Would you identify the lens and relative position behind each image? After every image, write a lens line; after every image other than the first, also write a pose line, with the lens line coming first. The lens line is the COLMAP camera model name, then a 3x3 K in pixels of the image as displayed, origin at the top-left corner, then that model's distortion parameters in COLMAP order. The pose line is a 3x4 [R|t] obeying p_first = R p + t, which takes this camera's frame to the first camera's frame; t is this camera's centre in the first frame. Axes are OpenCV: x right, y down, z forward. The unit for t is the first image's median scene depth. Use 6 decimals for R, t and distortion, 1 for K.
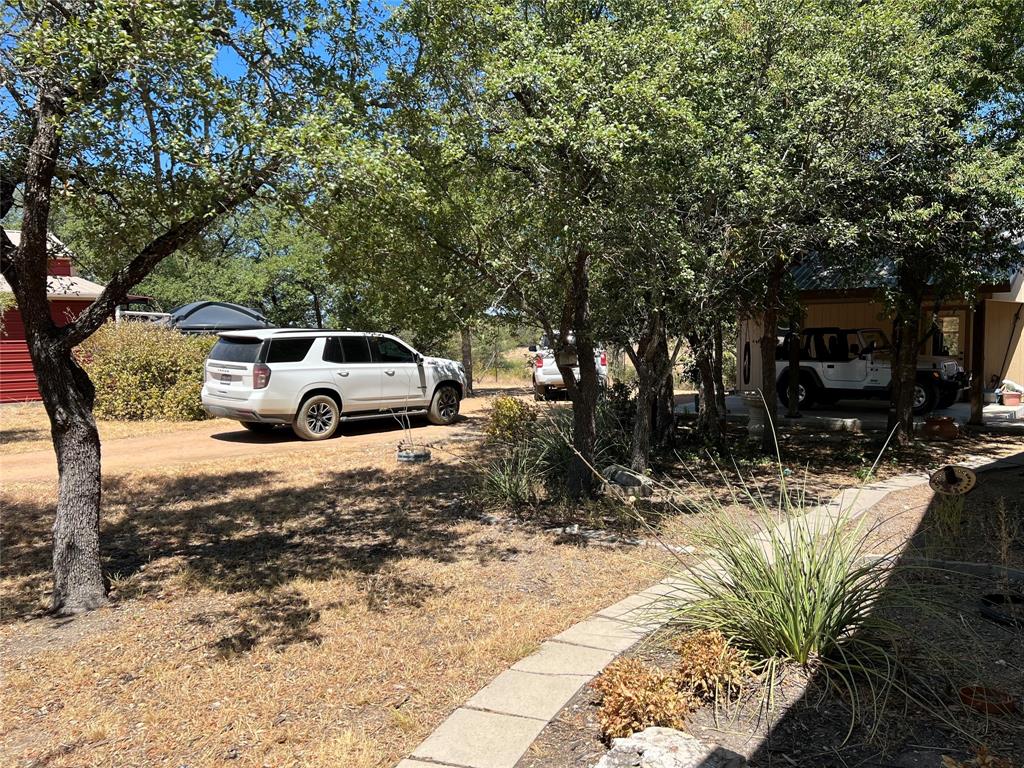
lens RADIAL K [[772.9, 0, 529.2], [0, 772.9, 383.4], [0, 0, 1]] dist [0.055667, -0.058729]
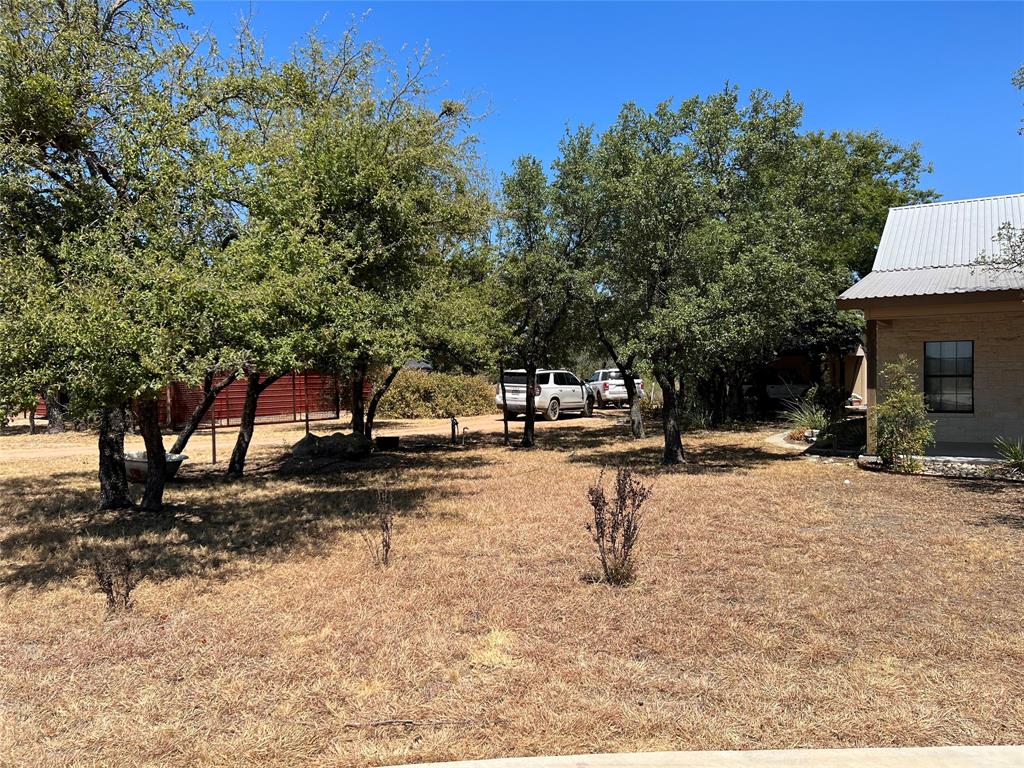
lens RADIAL K [[772.9, 0, 507.0], [0, 772.9, 385.9], [0, 0, 1]] dist [0.055667, -0.058729]
pose [[0.990179, -0.005312, 0.139706, -0.682440], [0.011817, 0.998882, -0.045769, 0.070754], [-0.139306, 0.046970, 0.989135, -1.062452]]
